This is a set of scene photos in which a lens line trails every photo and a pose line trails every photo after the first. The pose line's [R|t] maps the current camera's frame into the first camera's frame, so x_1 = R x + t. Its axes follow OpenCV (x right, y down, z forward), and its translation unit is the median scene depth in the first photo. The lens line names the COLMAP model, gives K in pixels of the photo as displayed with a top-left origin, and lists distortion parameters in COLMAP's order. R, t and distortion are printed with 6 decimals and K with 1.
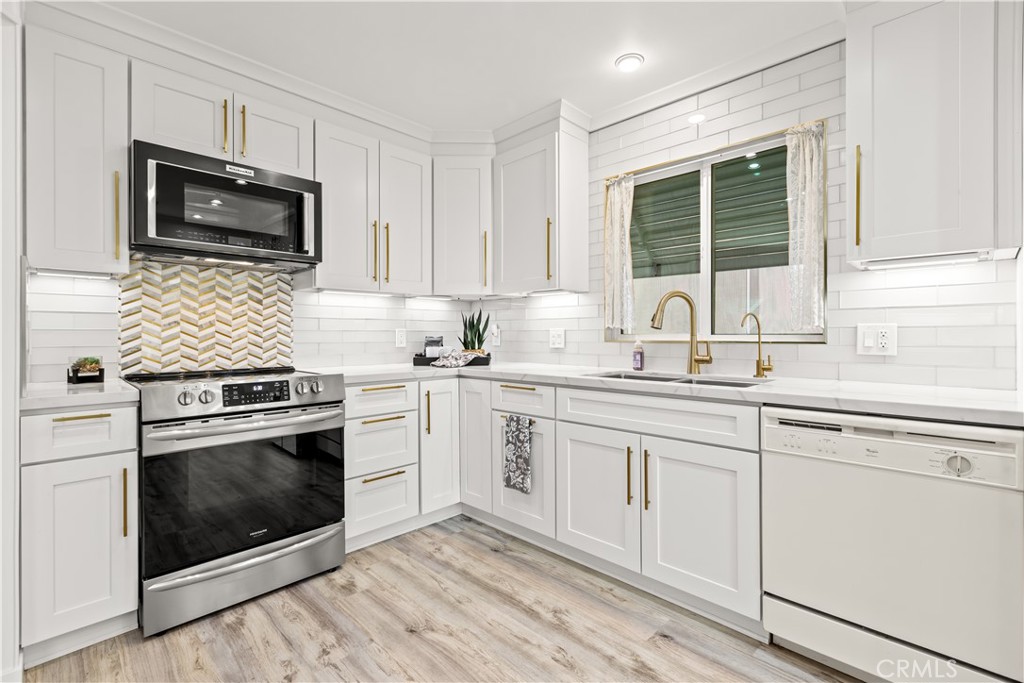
lens RADIAL K [[463.0, 0, 506.7], [0, 463.0, 331.9], [0, 0, 1]] dist [0.005188, -0.000711]
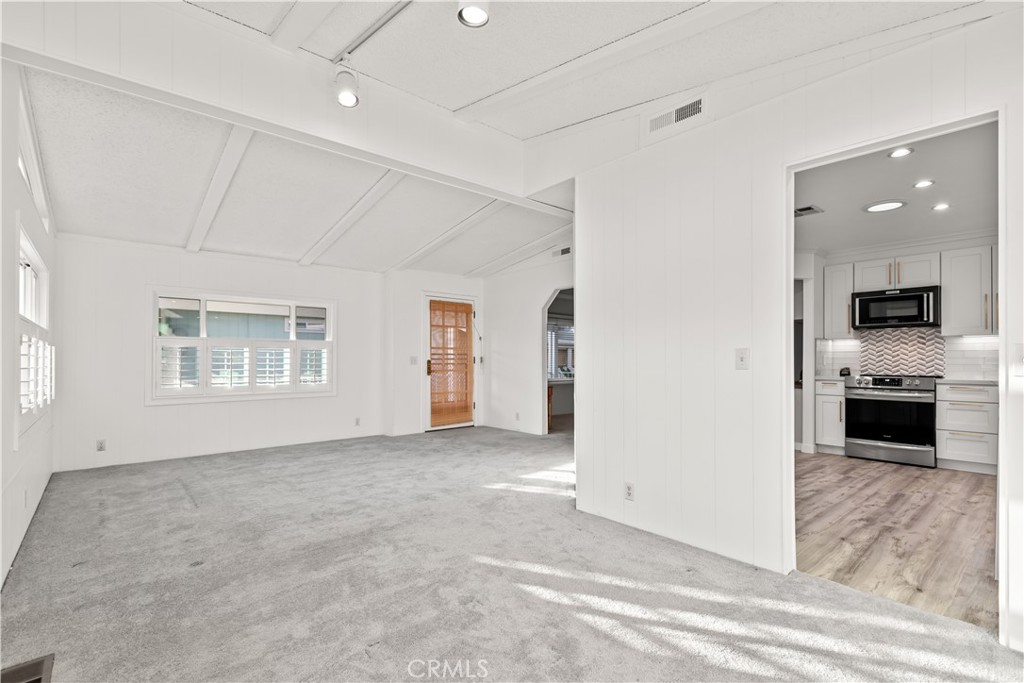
lens RADIAL K [[463.0, 0, 506.2], [0, 463.0, 358.5], [0, 0, 1]] dist [0.005188, -0.000711]
pose [[-0.089255, -0.004437, -0.995999, 1.953960], [0.000747, 0.999989, -0.004521, 0.009642], [0.996009, -0.001147, -0.089250, -0.770535]]
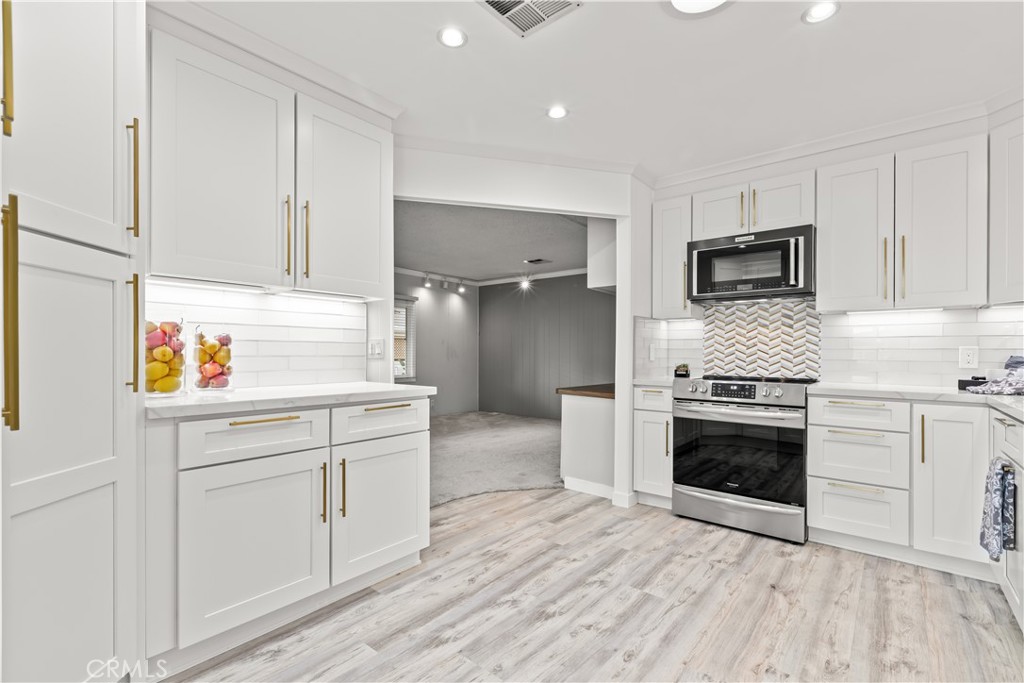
lens RADIAL K [[463.0, 0, 505.4], [0, 463.0, 351.1], [0, 0, 1]] dist [0.005188, -0.000711]
pose [[0.079599, -0.000927, -0.996827, 0.777520], [-0.003562, 0.999993, -0.001215, 0.008023], [0.996821, 0.003647, 0.079595, 0.136427]]
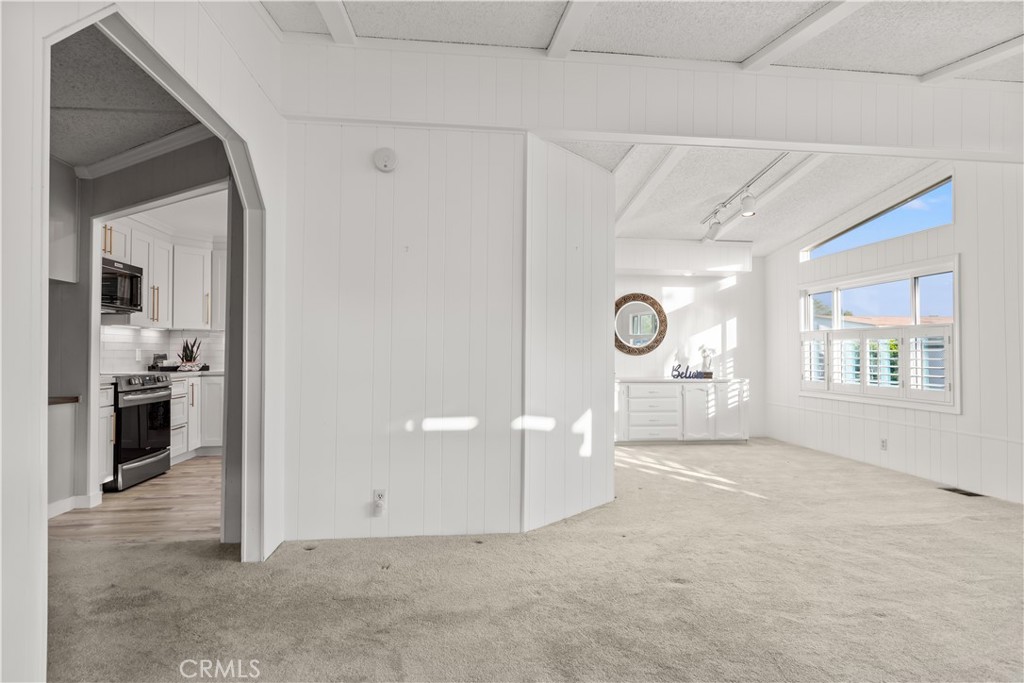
lens RADIAL K [[551.6, 0, 515.4], [0, 551.6, 347.5], [0, 0, 1]] dist [-0.001270, 0.000290]
pose [[0.620802, 0.010870, 0.783892, -1.278657], [-0.005333, 0.999939, -0.009642, -0.000196], [-0.783950, 0.001805, 0.620822, -1.594772]]
